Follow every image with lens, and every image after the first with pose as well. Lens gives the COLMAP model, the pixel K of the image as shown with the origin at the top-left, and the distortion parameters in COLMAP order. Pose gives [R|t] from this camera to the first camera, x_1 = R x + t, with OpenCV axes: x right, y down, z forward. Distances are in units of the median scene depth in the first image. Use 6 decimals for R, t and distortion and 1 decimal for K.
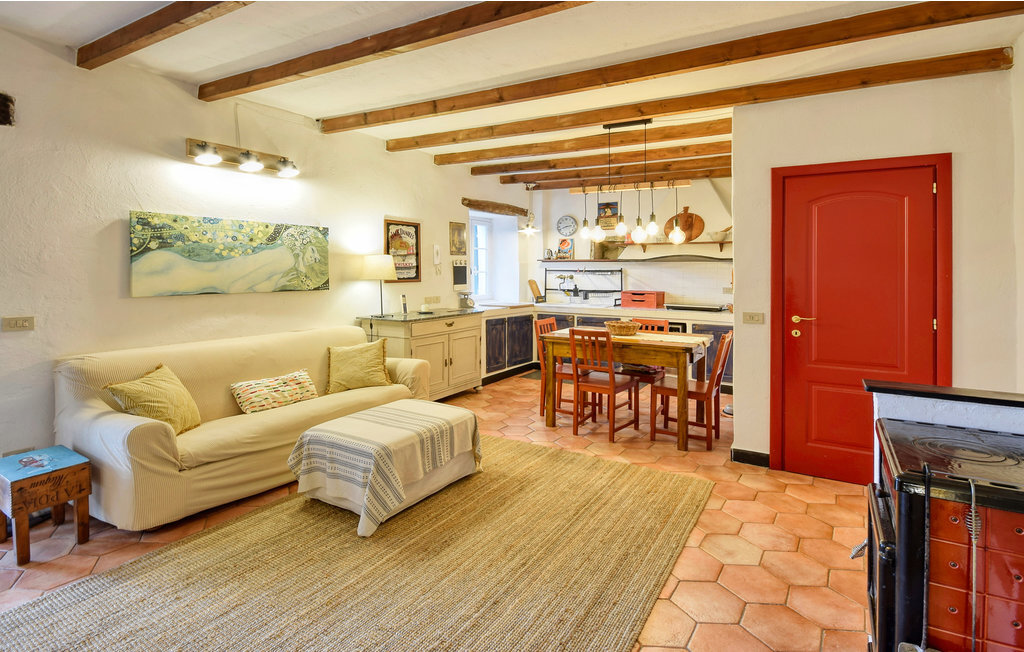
lens RADIAL K [[484.0, 0, 515.3], [0, 484.0, 272.7], [0, 0, 1]] dist [-0.003025, -0.000023]
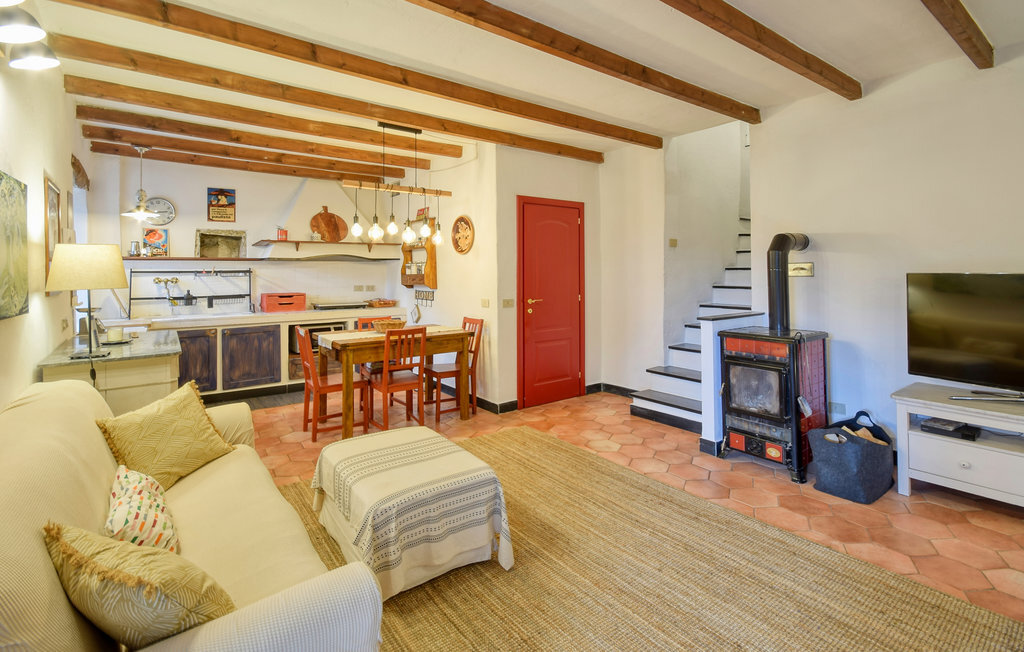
lens RADIAL K [[497.3, 0, 515.1], [0, 497.3, 267.6], [0, 0, 1]] dist [-0.000888, -0.000045]
pose [[0.394362, -0.003739, 0.918948, -0.452922], [0.014826, 0.999887, -0.002294, -0.001561], [-0.918836, 0.014529, 0.394373, 0.246712]]
